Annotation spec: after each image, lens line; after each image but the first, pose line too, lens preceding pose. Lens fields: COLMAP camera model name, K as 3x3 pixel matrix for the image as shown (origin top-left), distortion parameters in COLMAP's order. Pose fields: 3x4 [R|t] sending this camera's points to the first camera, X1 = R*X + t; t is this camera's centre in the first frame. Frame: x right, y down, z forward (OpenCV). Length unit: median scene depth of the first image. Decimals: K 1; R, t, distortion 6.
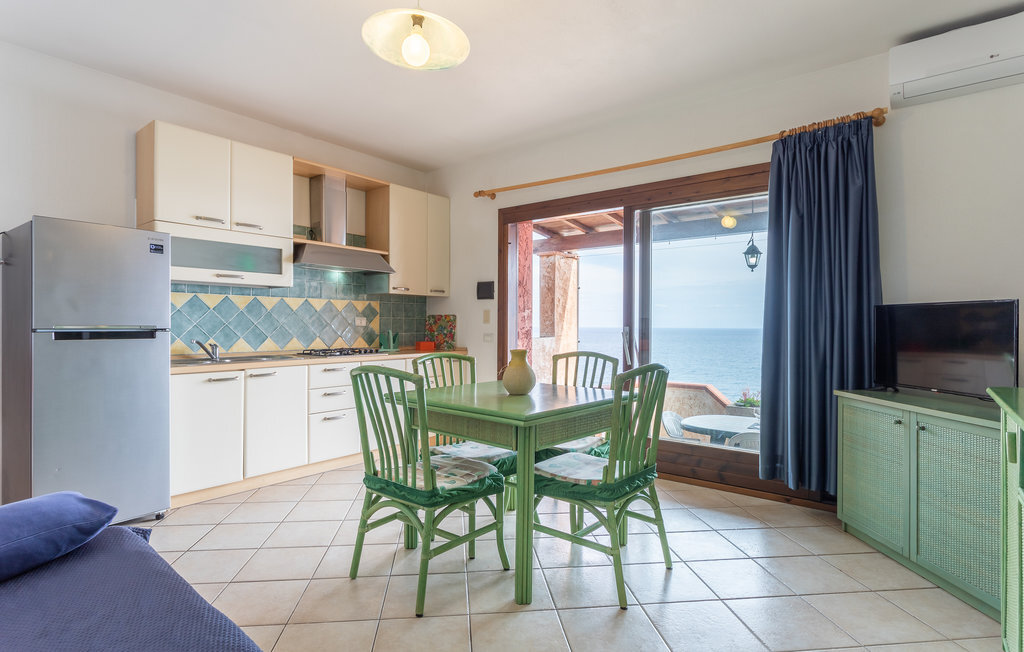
lens RADIAL K [[523.4, 0, 512.0], [0, 523.4, 326.0], [0, 0, 1]] dist [-0.001802, -0.000178]
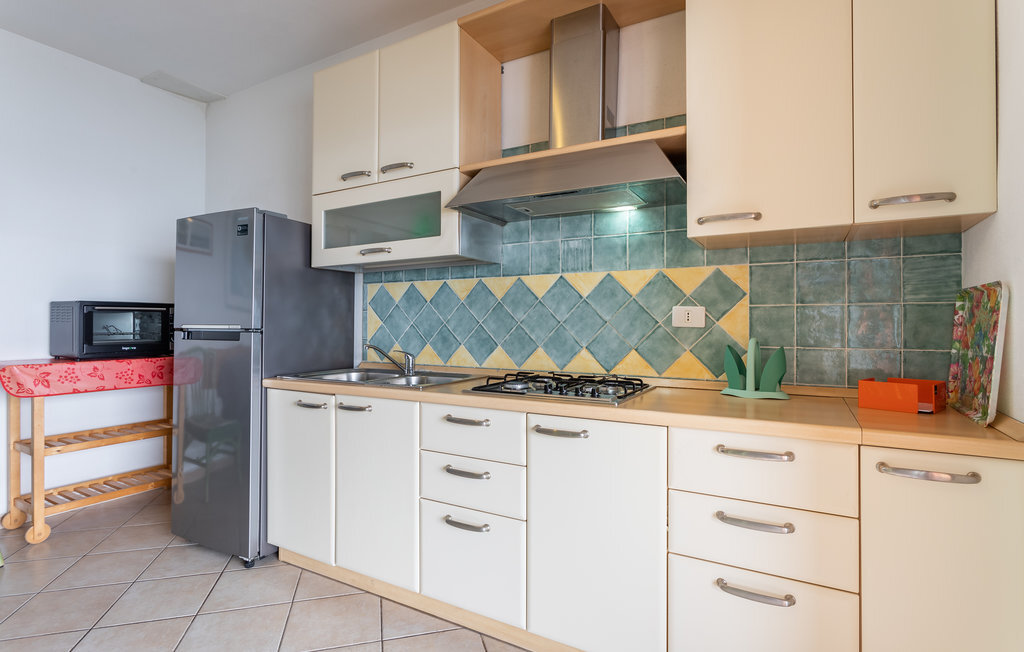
lens RADIAL K [[500.2, 0, 512.4], [0, 500.2, 319.1], [0, 0, 1]] dist [-0.001384, -0.000221]
pose [[0.150381, -0.011002, -0.988567, 0.096108], [-0.001850, 0.999933, -0.011410, -0.001554], [0.988626, 0.003545, 0.150350, 0.890630]]
